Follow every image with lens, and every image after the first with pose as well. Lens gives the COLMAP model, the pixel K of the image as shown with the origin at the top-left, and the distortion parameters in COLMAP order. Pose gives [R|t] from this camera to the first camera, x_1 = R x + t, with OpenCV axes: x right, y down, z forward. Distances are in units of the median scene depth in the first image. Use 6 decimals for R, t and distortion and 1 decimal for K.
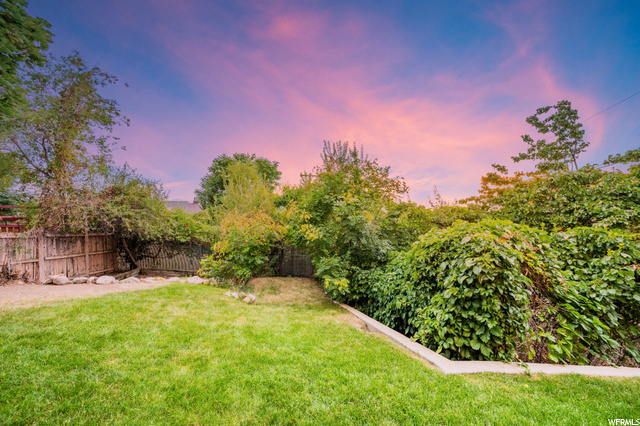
lens RADIAL K [[247.4, 0, 320.0], [0, 247.4, 213.0], [0, 0, 1]] dist [-0.000043, -0.000072]
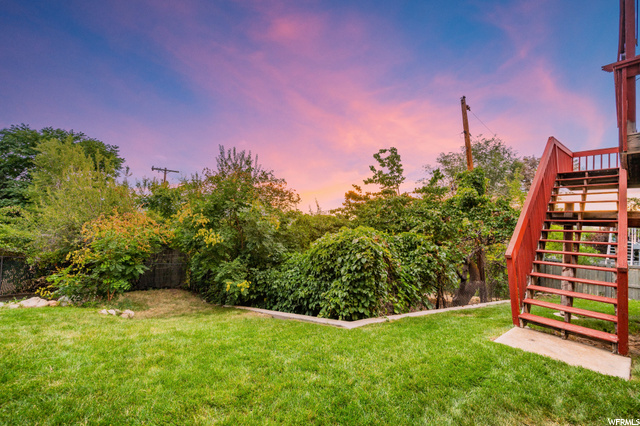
lens RADIAL K [[247.4, 0, 320.0], [0, 247.4, 213.0], [0, 0, 1]] dist [-0.000043, -0.000072]
pose [[0.864786, 0.039645, 0.500574, -0.221856], [-0.031142, 0.999194, -0.025335, -0.009649], [-0.501175, 0.006320, 0.865323, -0.115085]]
